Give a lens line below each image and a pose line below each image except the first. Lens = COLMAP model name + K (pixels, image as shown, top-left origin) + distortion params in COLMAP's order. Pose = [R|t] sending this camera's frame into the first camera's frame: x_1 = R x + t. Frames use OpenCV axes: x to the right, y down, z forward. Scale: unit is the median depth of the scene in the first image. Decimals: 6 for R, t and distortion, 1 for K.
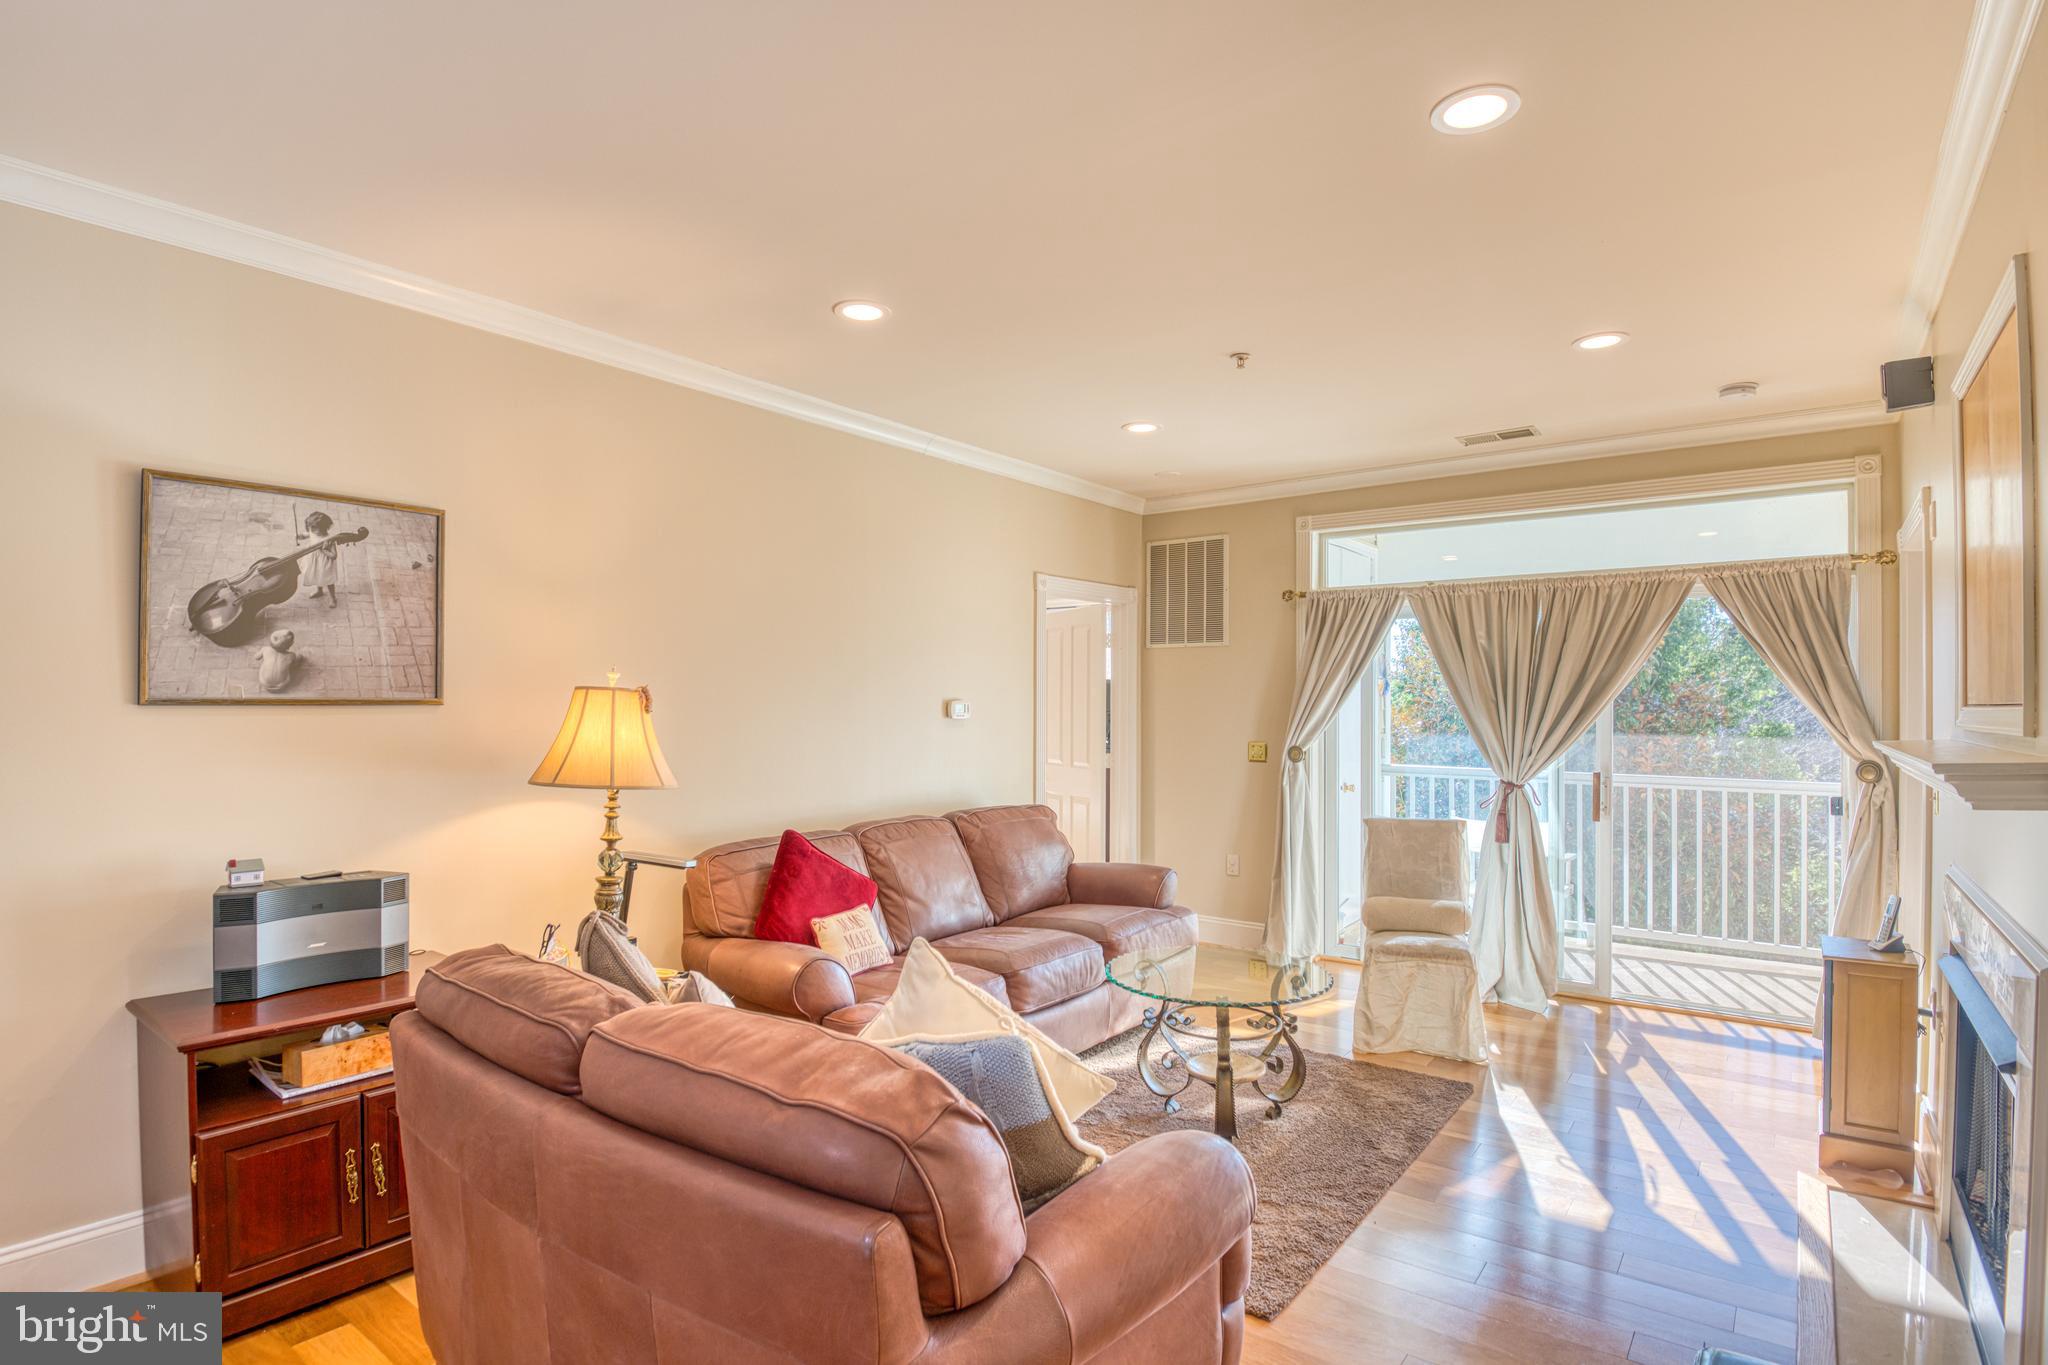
lens RADIAL K [[1043.2, 0, 1024.0], [0, 1043.2, 682.5], [0, 0, 1]] dist [-0.000367, -0.001012]
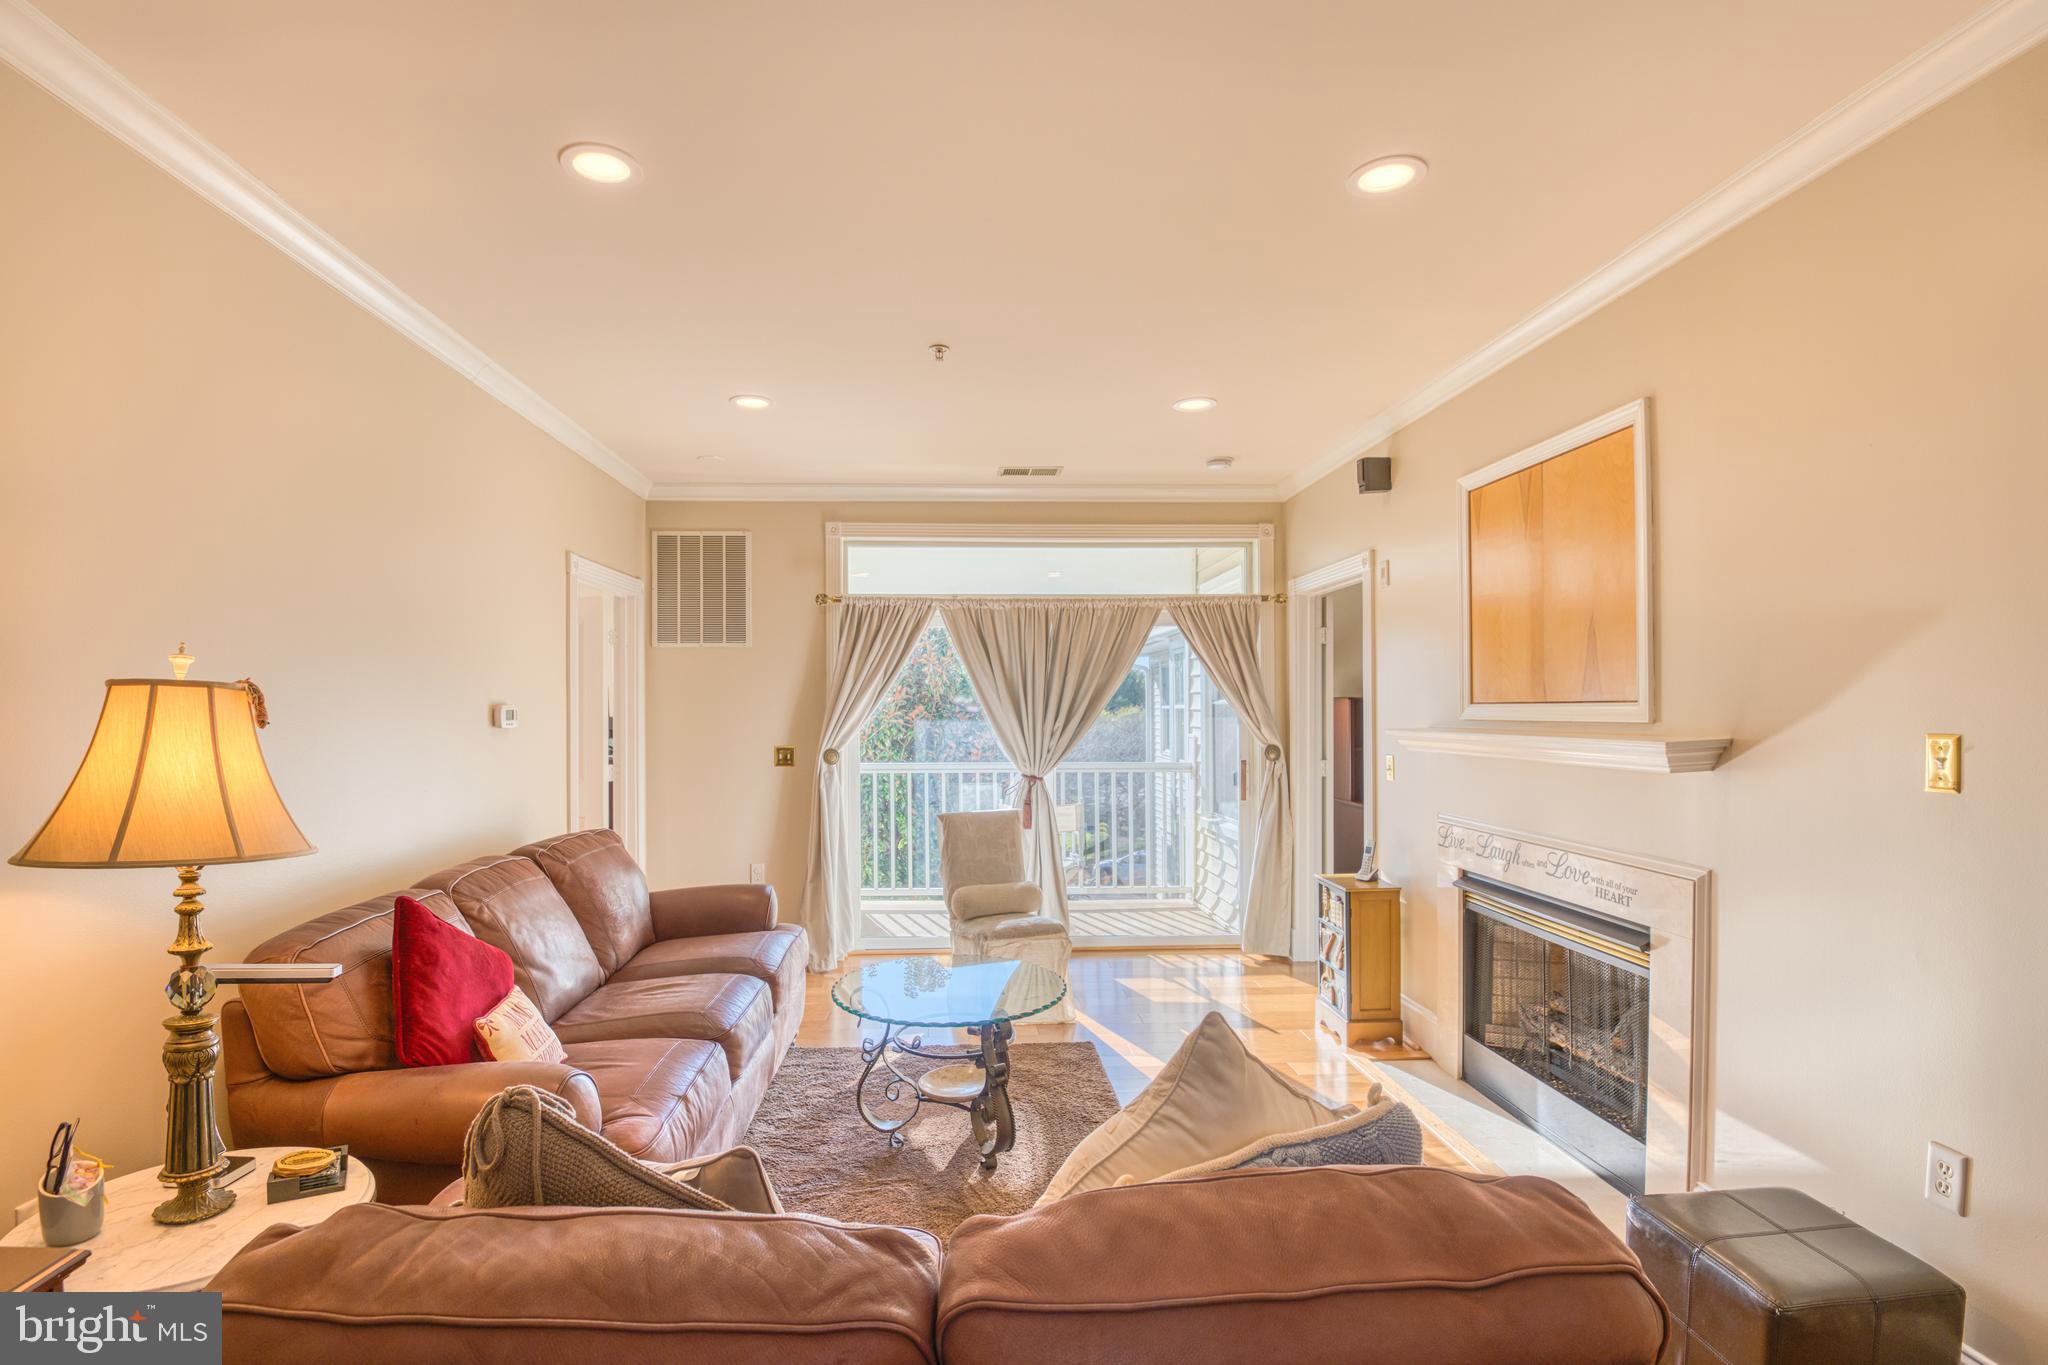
lens RADIAL K [[966.3, 0, 991.2], [0, 966.3, 694.5], [0, 0, 1]] dist [-0.000155, -0.026902]
pose [[0.772491, 0.001658, 0.635024, -0.342695], [-0.005566, 0.999976, 0.004160, 0.005816], [-0.635001, -0.006748, 0.772482, 0.289287]]
